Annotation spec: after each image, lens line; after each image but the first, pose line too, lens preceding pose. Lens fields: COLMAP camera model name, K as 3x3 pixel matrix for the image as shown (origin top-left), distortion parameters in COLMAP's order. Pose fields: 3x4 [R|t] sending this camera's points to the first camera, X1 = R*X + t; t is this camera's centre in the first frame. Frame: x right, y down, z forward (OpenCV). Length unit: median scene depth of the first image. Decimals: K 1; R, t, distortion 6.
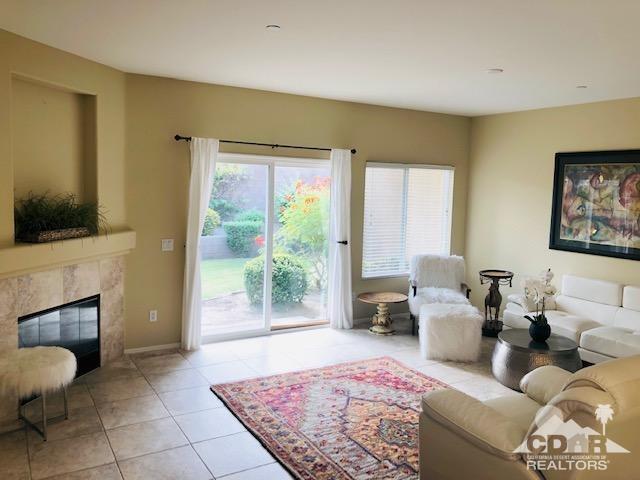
lens RADIAL K [[524.9, 0, 330.3], [0, 524.9, 230.0], [0, 0, 1]] dist [0.031194, -0.017996]
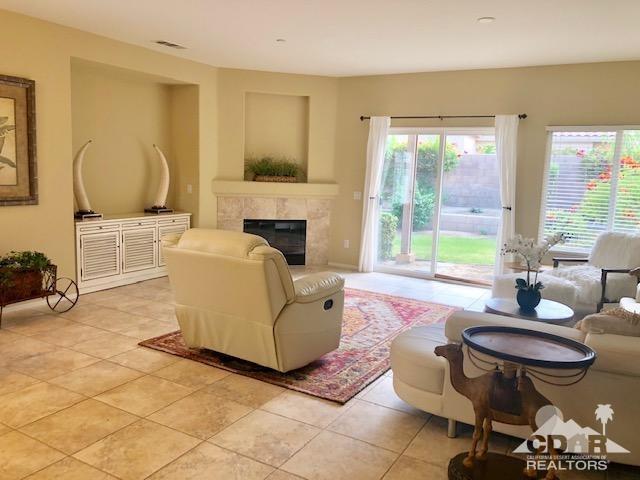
lens RADIAL K [[524.9, 0, 314.3], [0, 524.9, 243.4], [0, 0, 1]] dist [0.031194, -0.017996]
pose [[0.477966, 0.113135, -0.871062, 0.819545], [-0.097288, 0.992388, 0.075509, 0.056484], [0.872974, 0.048653, 0.485334, 0.201732]]
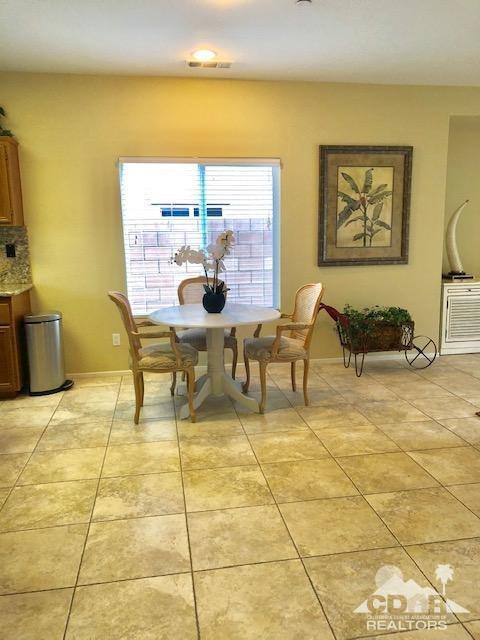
lens RADIAL K [[524.9, 0, 248.7], [0, 524.9, 322.0], [0, 0, 1]] dist [0.031194, -0.017996]
pose [[-0.363906, 0.138471, -0.921085, 0.803613], [-0.081235, 0.980401, 0.179483, 0.058784], [0.927887, 0.140140, -0.345525, 0.296514]]
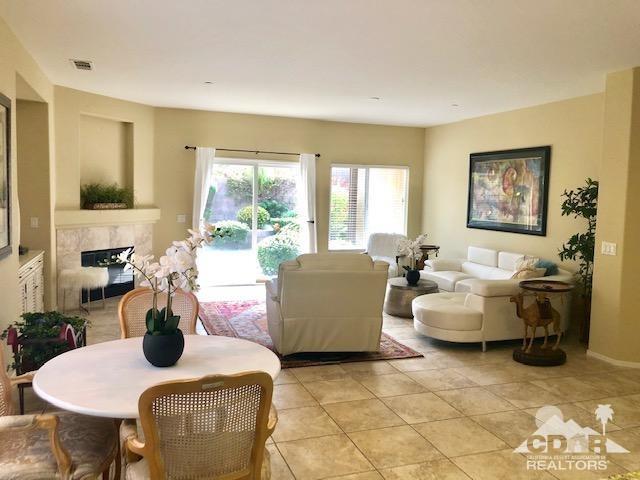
lens RADIAL K [[524.9, 0, 325.4], [0, 524.9, 233.2], [0, 0, 1]] dist [0.031194, -0.017996]
pose [[0.980446, 0.009655, -0.196552, 0.366846], [-0.012743, 0.999814, -0.014454, 0.080742], [0.196376, 0.016676, 0.980387, -0.373234]]
